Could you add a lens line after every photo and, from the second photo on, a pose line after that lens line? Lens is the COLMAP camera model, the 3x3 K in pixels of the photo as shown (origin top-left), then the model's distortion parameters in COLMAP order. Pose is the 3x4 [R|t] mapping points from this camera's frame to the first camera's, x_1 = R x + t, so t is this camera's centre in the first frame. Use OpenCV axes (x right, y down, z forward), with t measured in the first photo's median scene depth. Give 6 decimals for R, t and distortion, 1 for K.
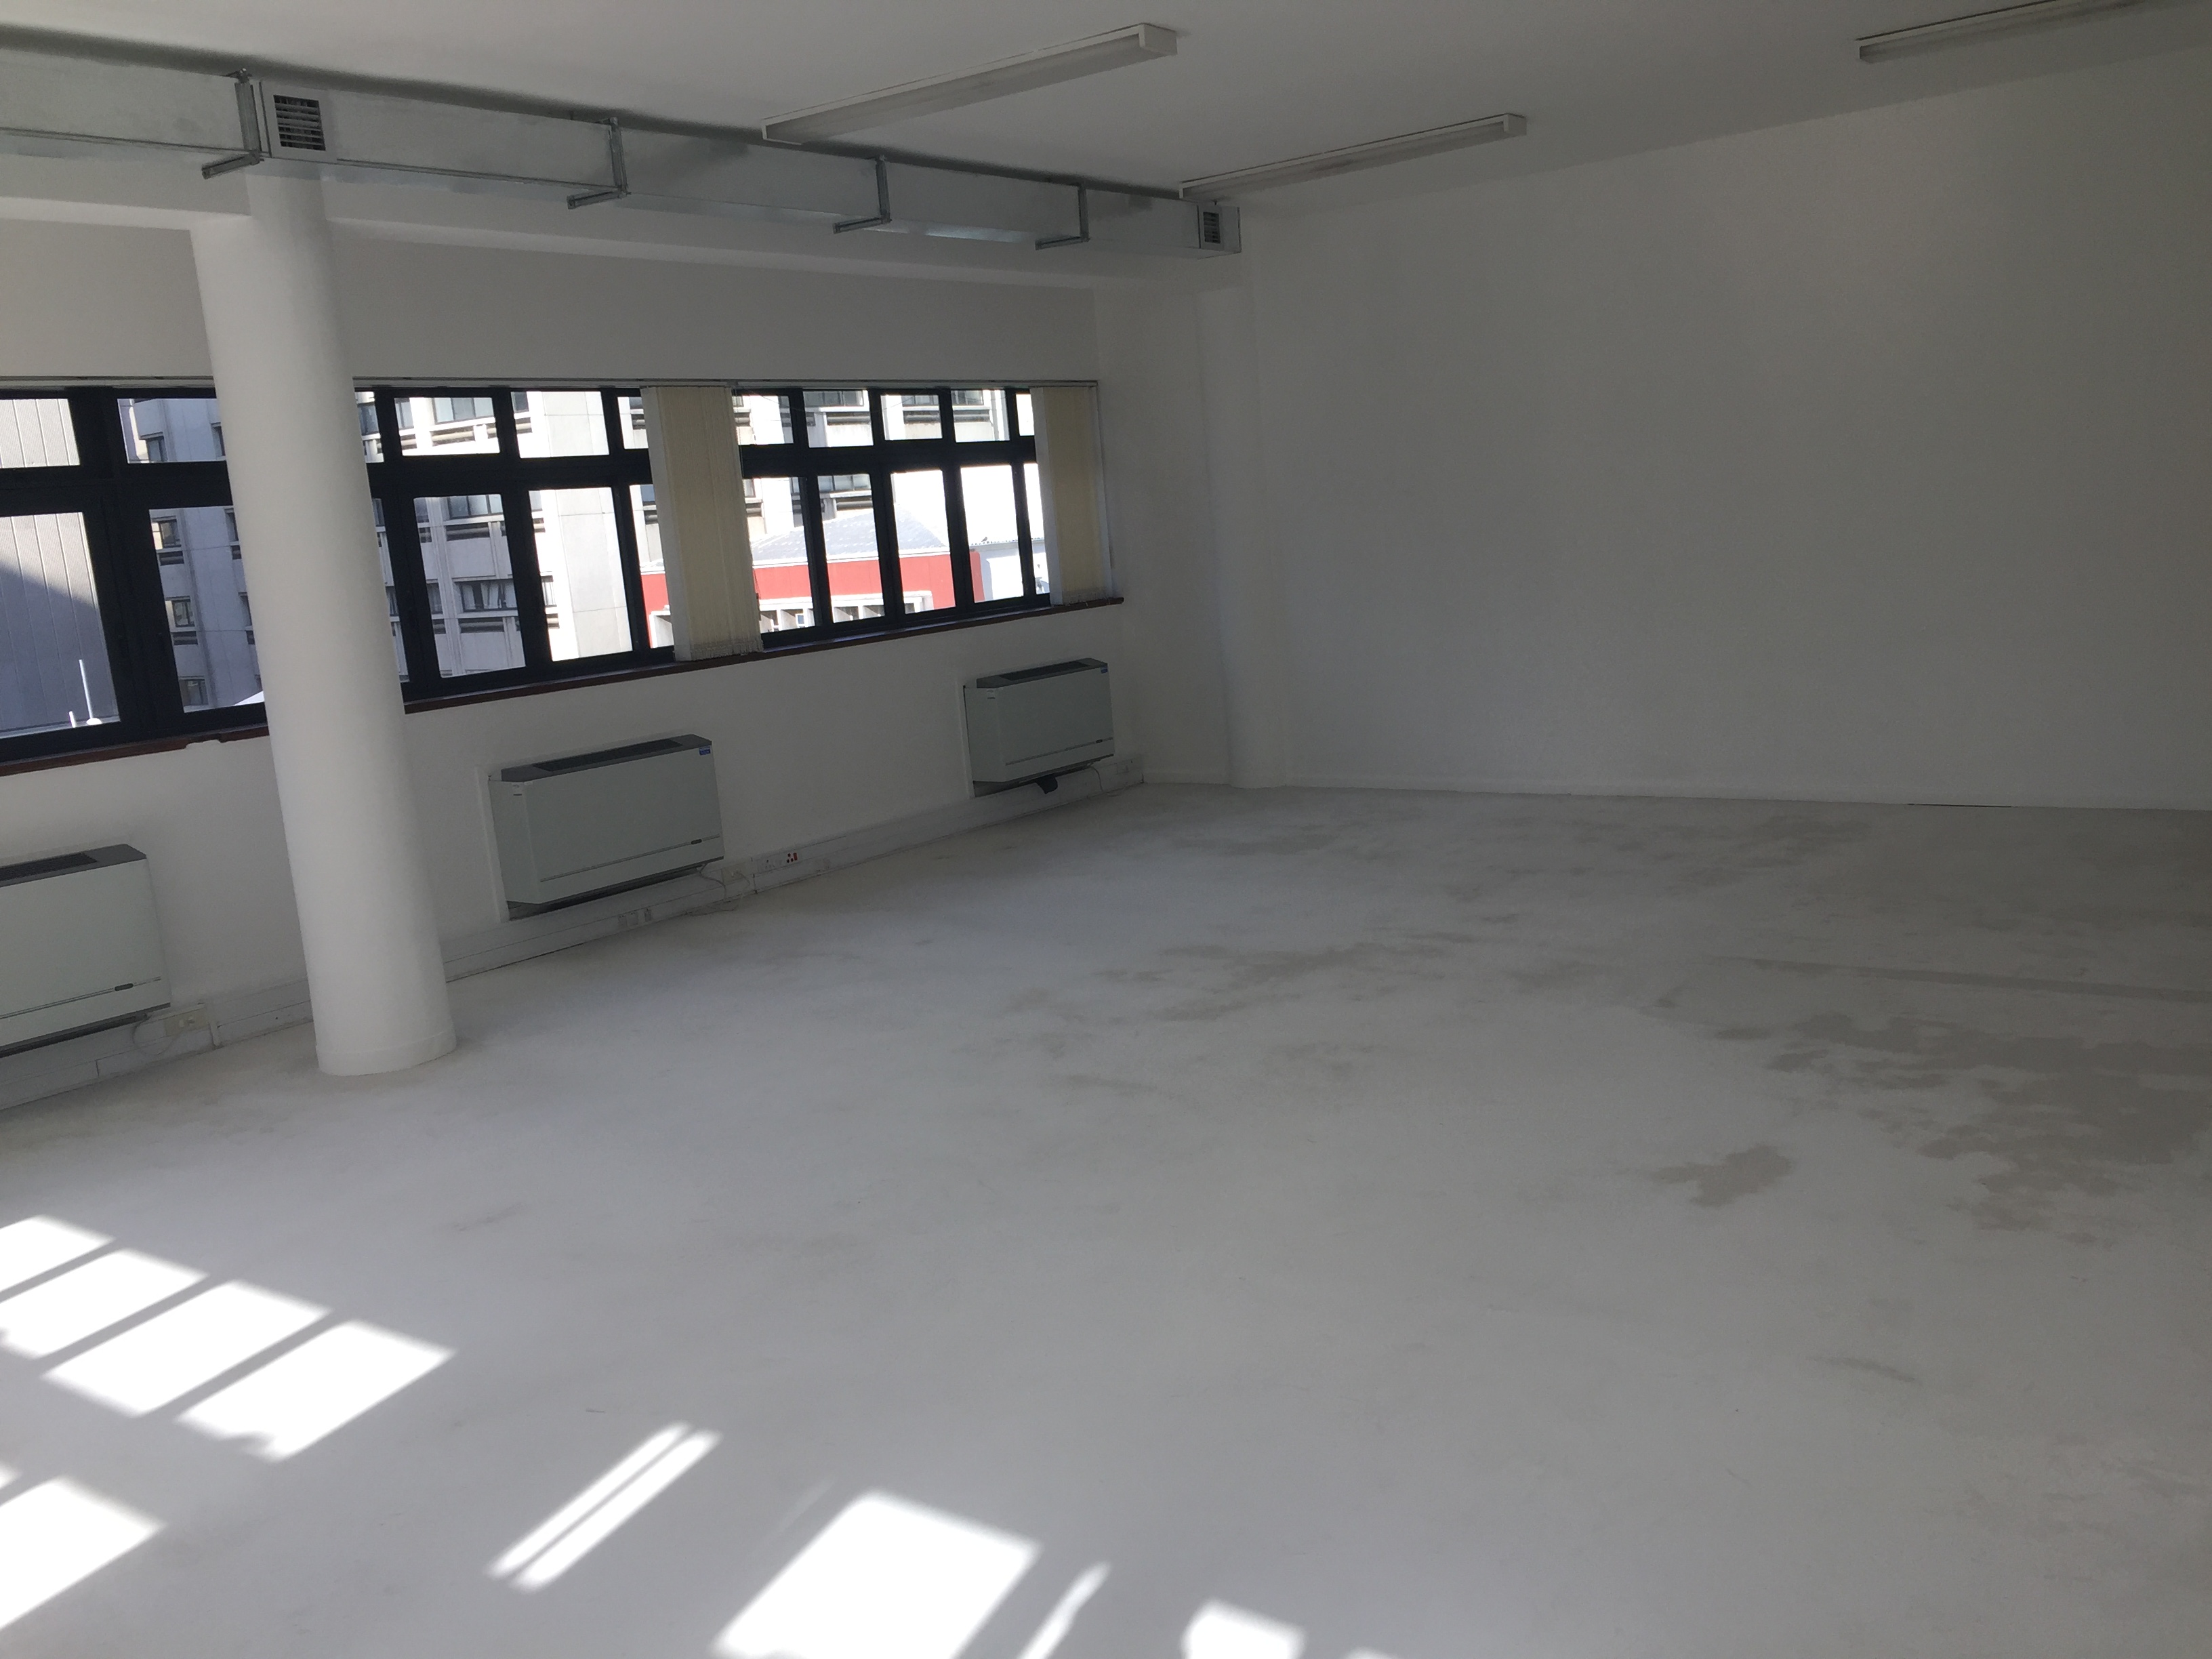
lens RADIAL K [[1888.6, 0, 1097.3], [0, 1888.6, 823.1], [0, 0, 1]] dist [0.075345, -0.097333]
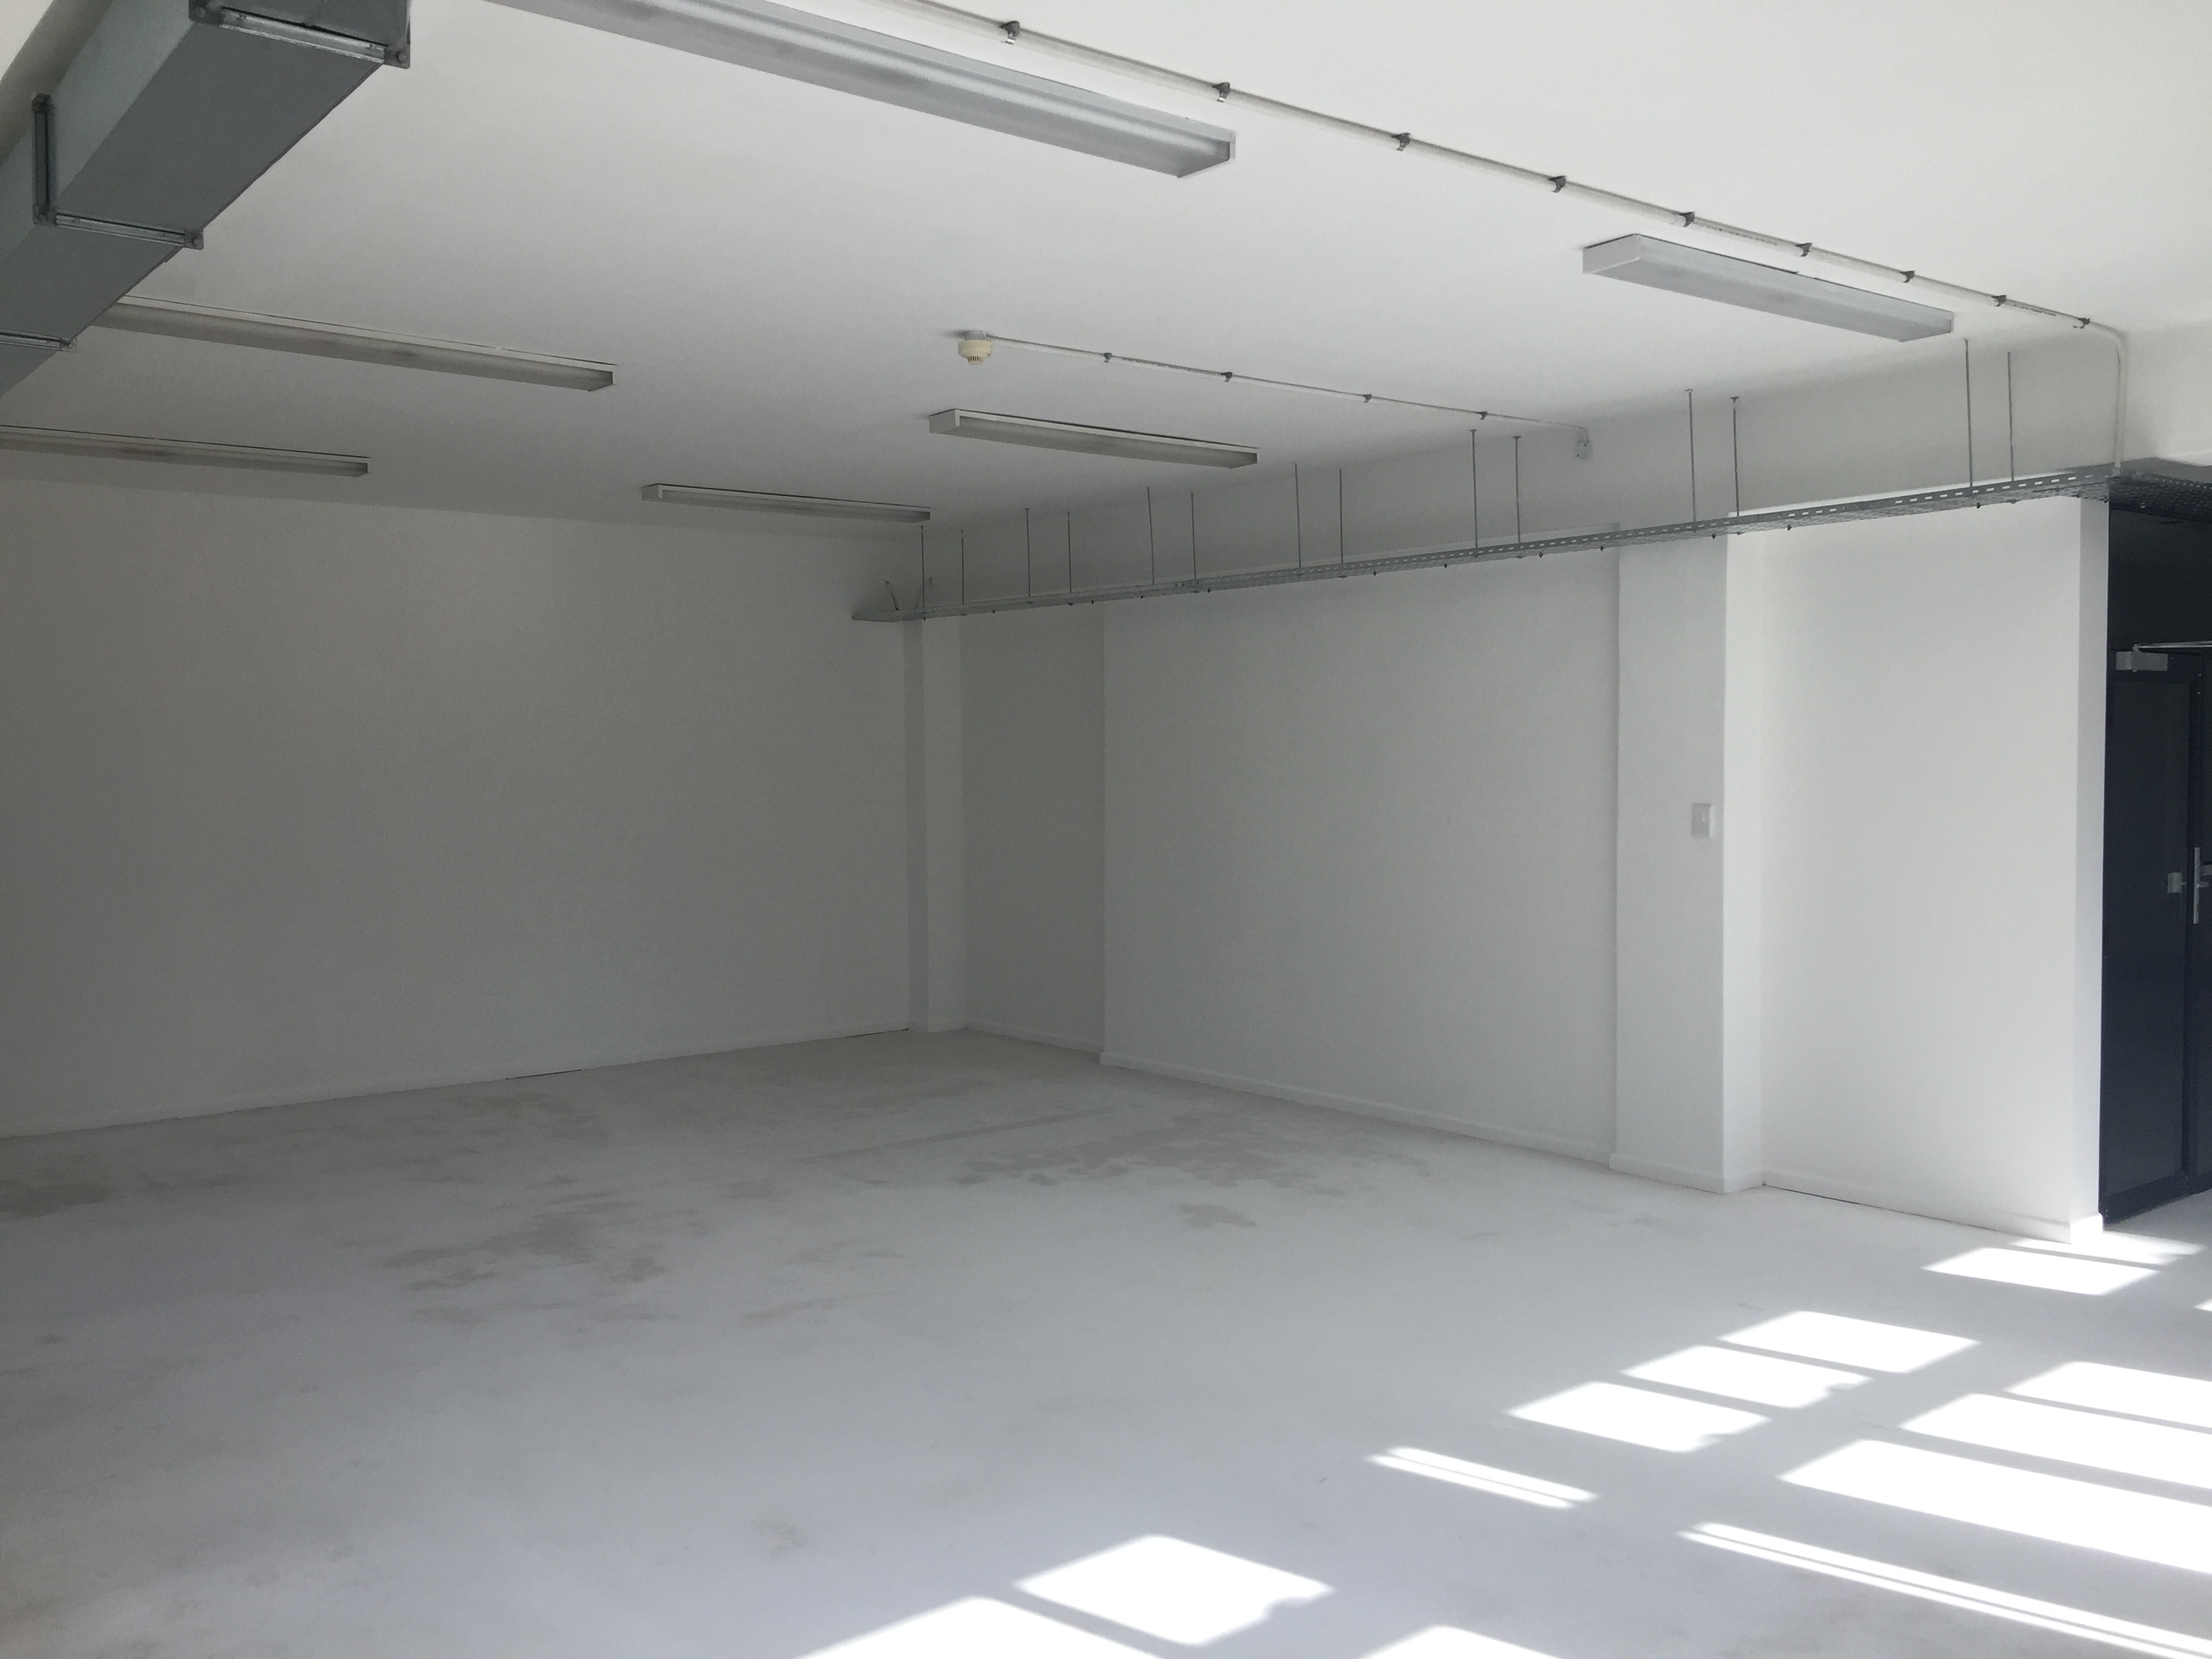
lens RADIAL K [[1888.6, 0, 1097.3], [0, 1888.6, 823.1], [0, 0, 1]] dist [0.075345, -0.097333]
pose [[0.263426, 0.043565, 0.963695, -0.667638], [0.149599, 0.985050, -0.085424, -0.011235], [-0.953009, 0.166671, 0.252970, 0.340221]]
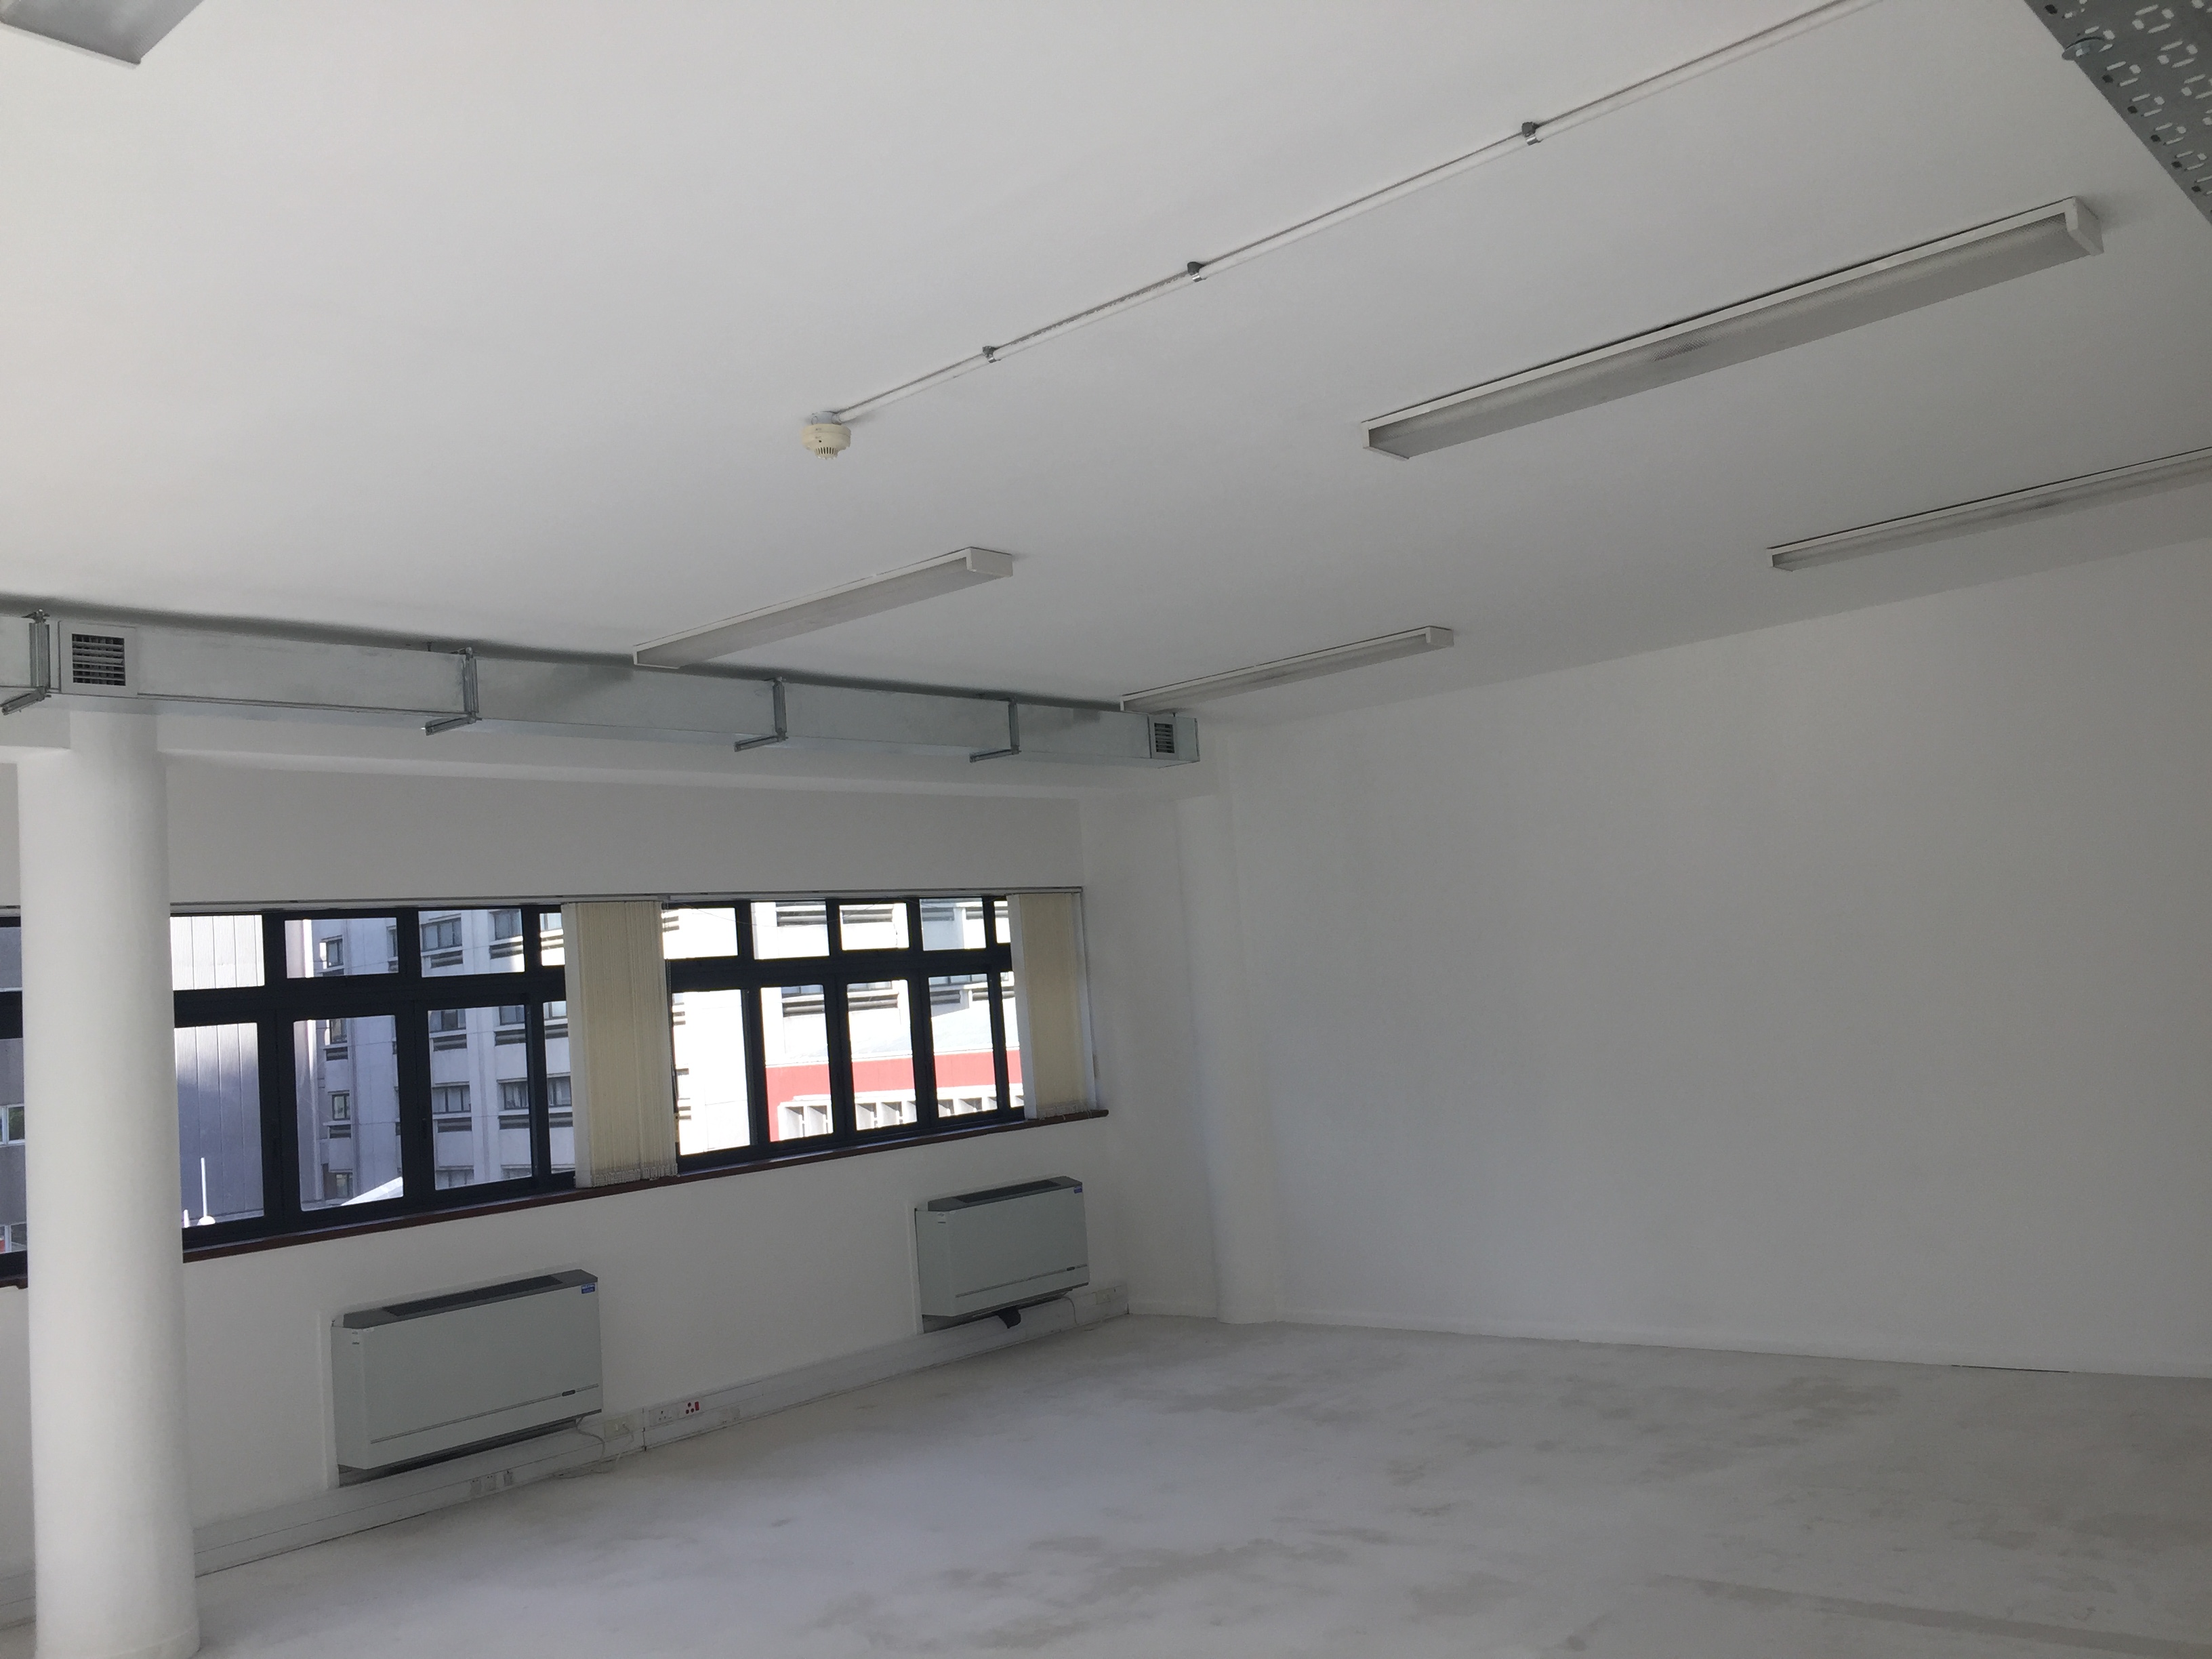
lens RADIAL K [[1888.6, 0, 1097.3], [0, 1888.6, 823.1], [0, 0, 1]] dist [0.075345, -0.097333]
pose [[0.996598, -0.010842, -0.081704, 0.115382], [-0.010193, 0.967486, -0.252719, -0.025384], [0.081787, 0.252692, 0.964084, 0.071105]]
